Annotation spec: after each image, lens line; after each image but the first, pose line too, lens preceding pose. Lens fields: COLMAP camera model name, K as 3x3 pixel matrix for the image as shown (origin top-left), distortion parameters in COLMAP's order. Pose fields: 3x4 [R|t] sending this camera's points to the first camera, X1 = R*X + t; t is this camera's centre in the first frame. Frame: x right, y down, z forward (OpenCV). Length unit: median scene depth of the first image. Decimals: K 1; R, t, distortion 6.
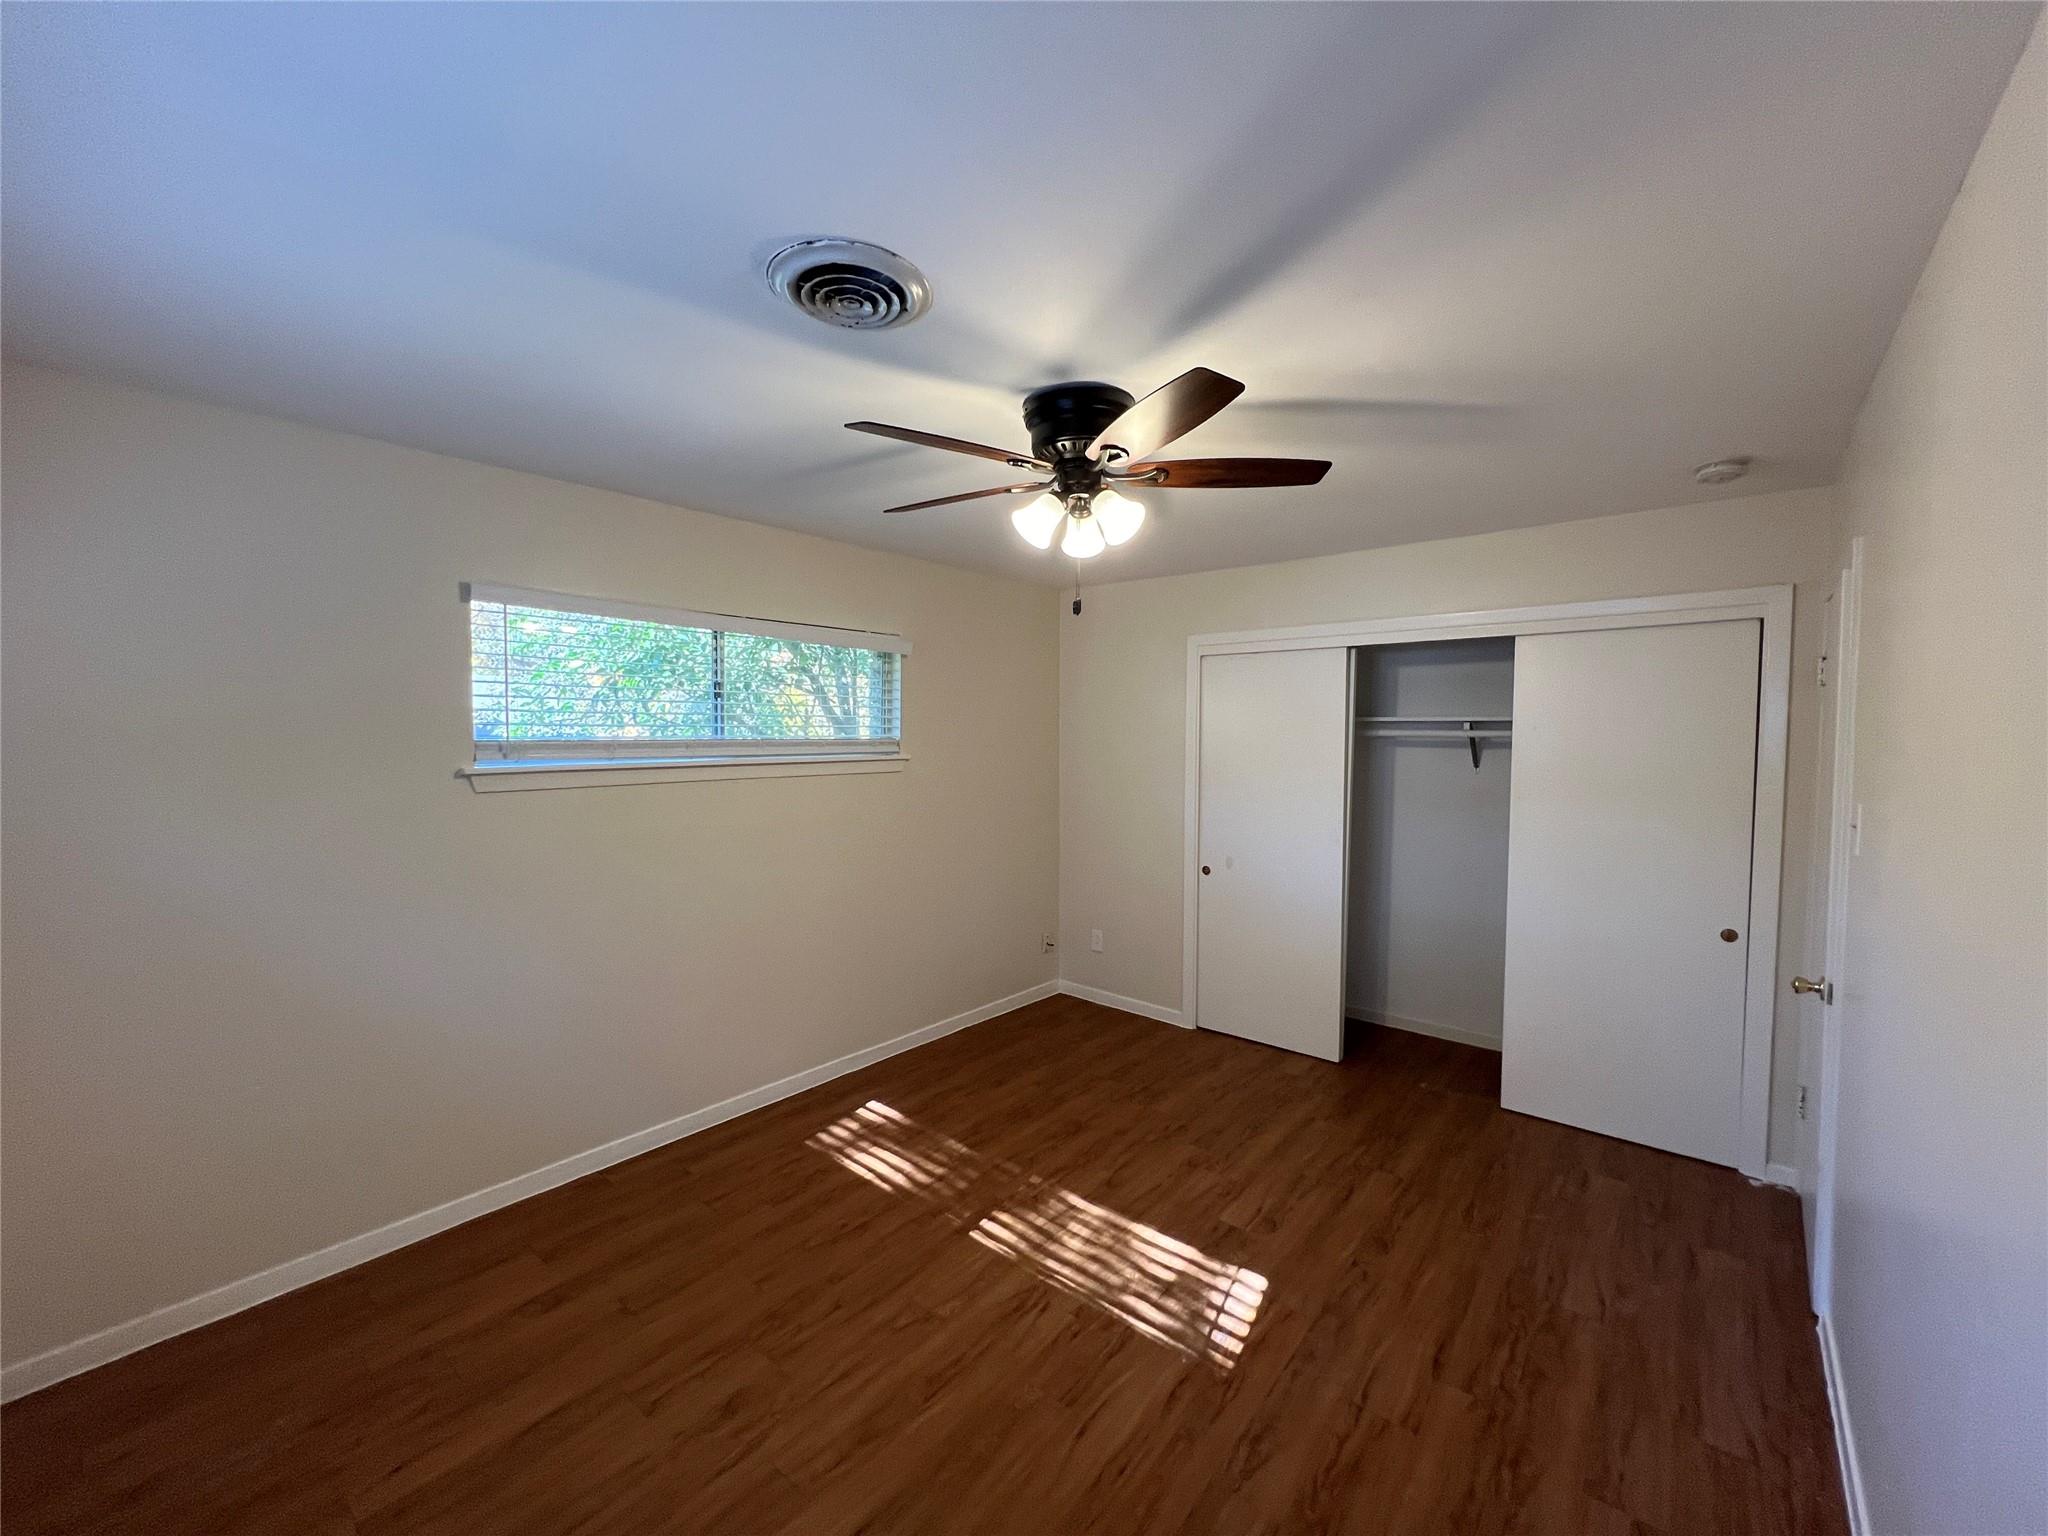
lens RADIAL K [[817.6, 0, 1005.5], [0, 817.6, 768.2], [0, 0, 1]] dist [0.001143, -0.000576]
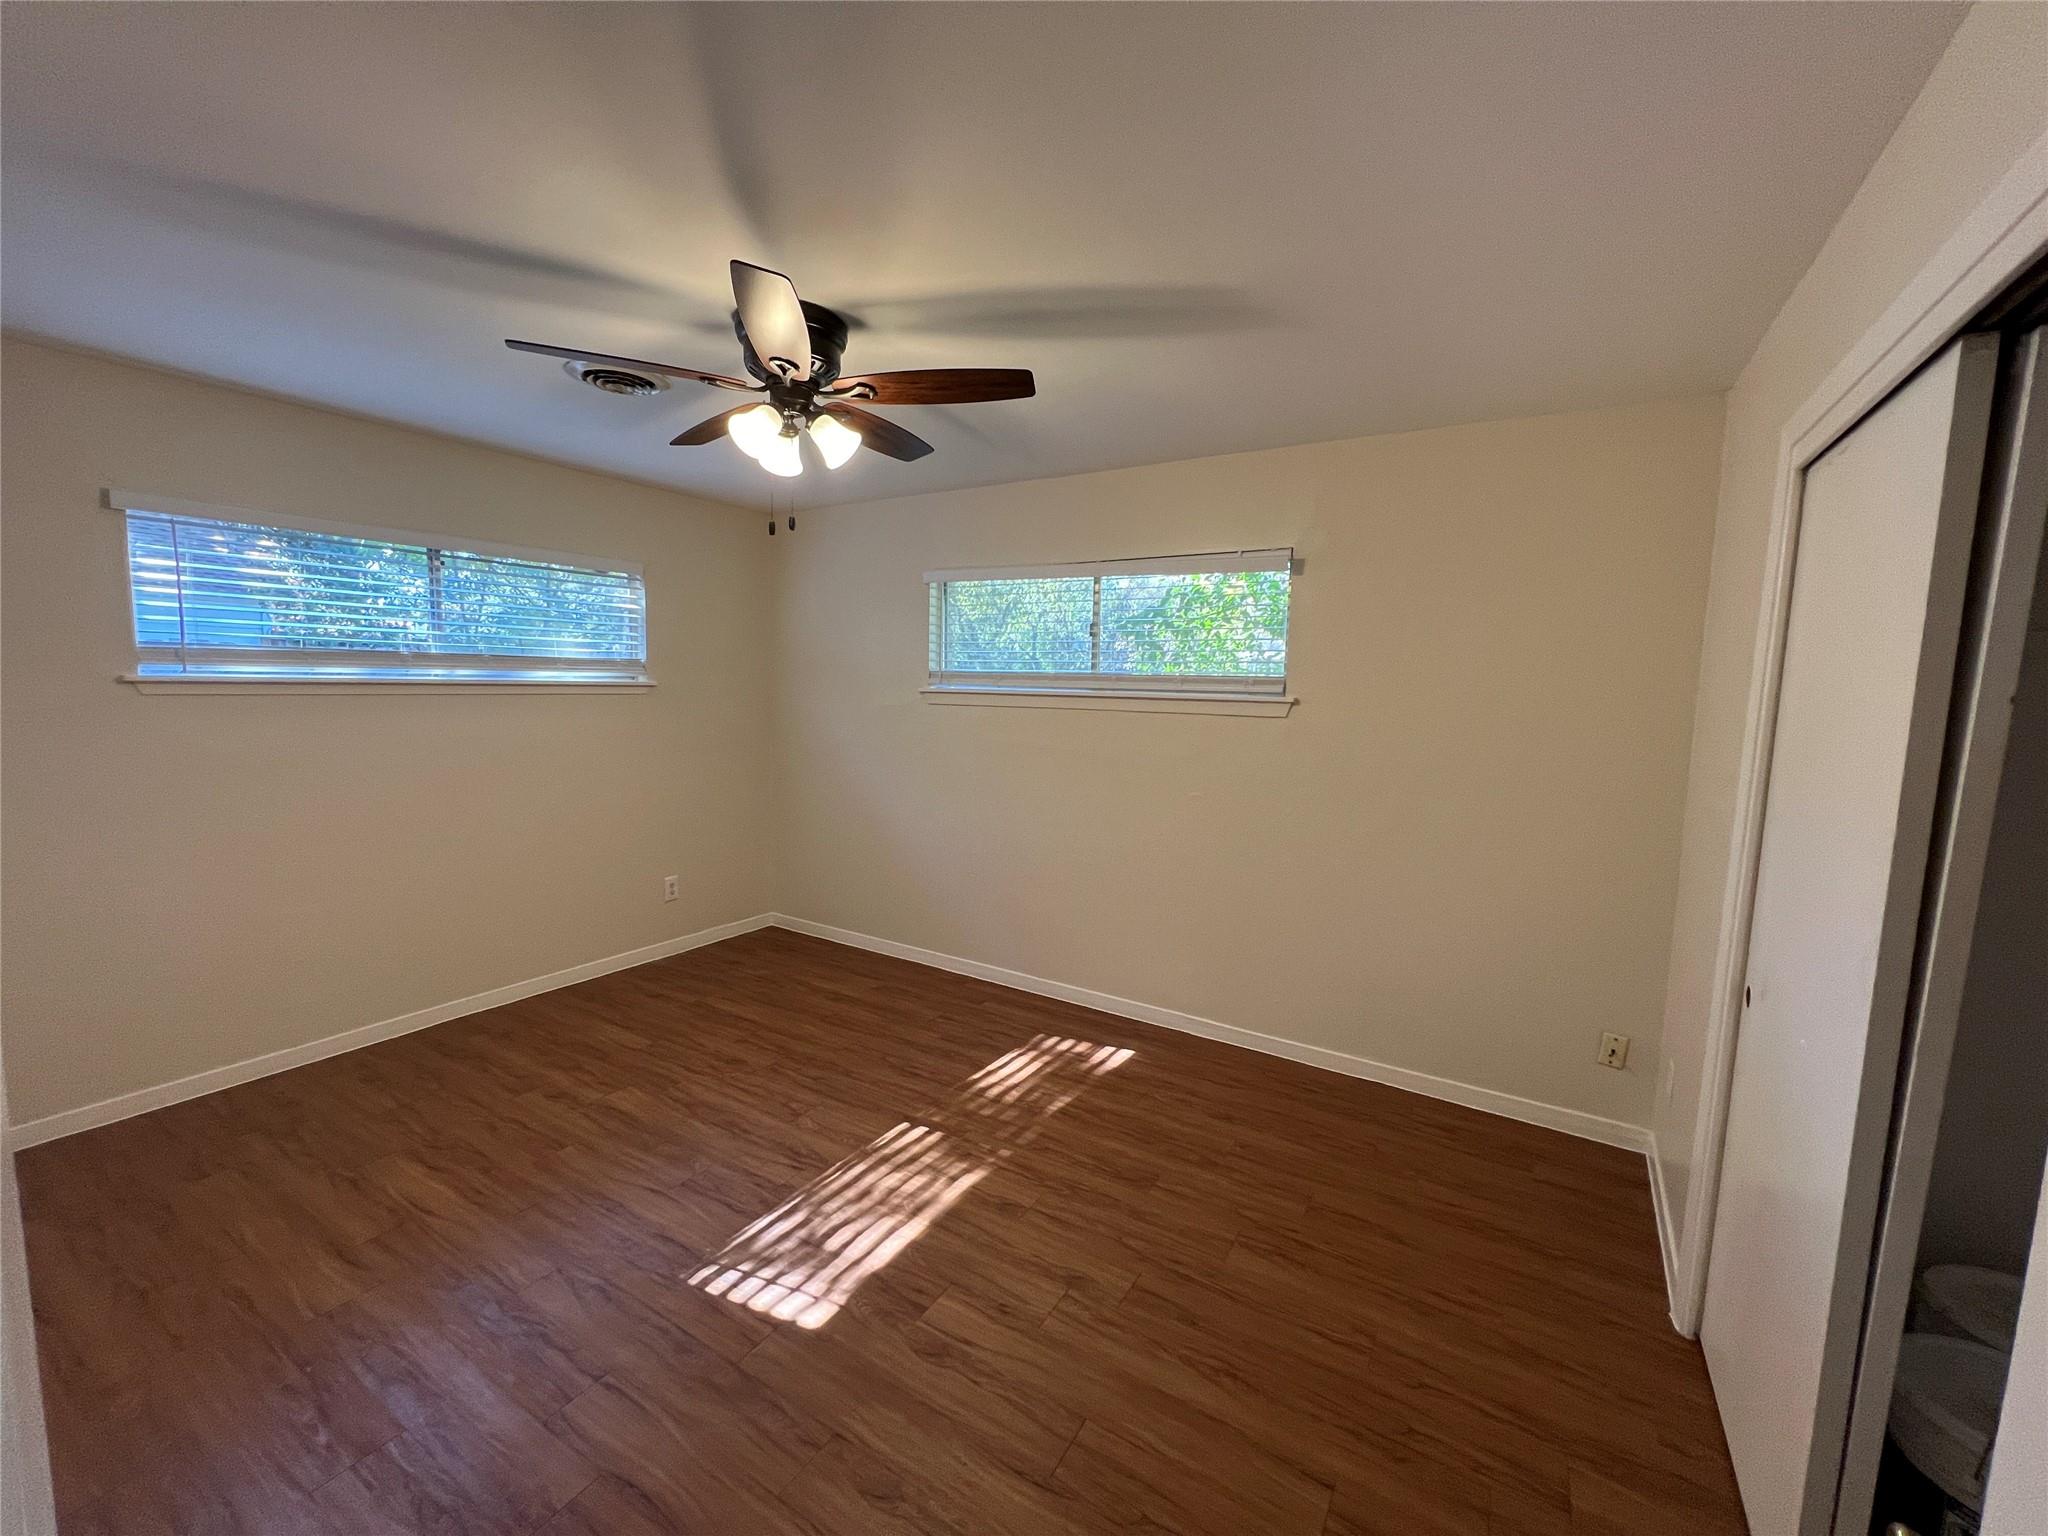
lens RADIAL K [[817.6, 0, 1033.2], [0, 817.6, 782.9], [0, 0, 1]] dist [0.001143, -0.000576]
pose [[0.152579, 0.115311, -0.981541, 0.980591], [-0.067109, 0.992086, 0.106117, -0.001087], [0.986010, 0.049679, 0.159110, 0.964625]]
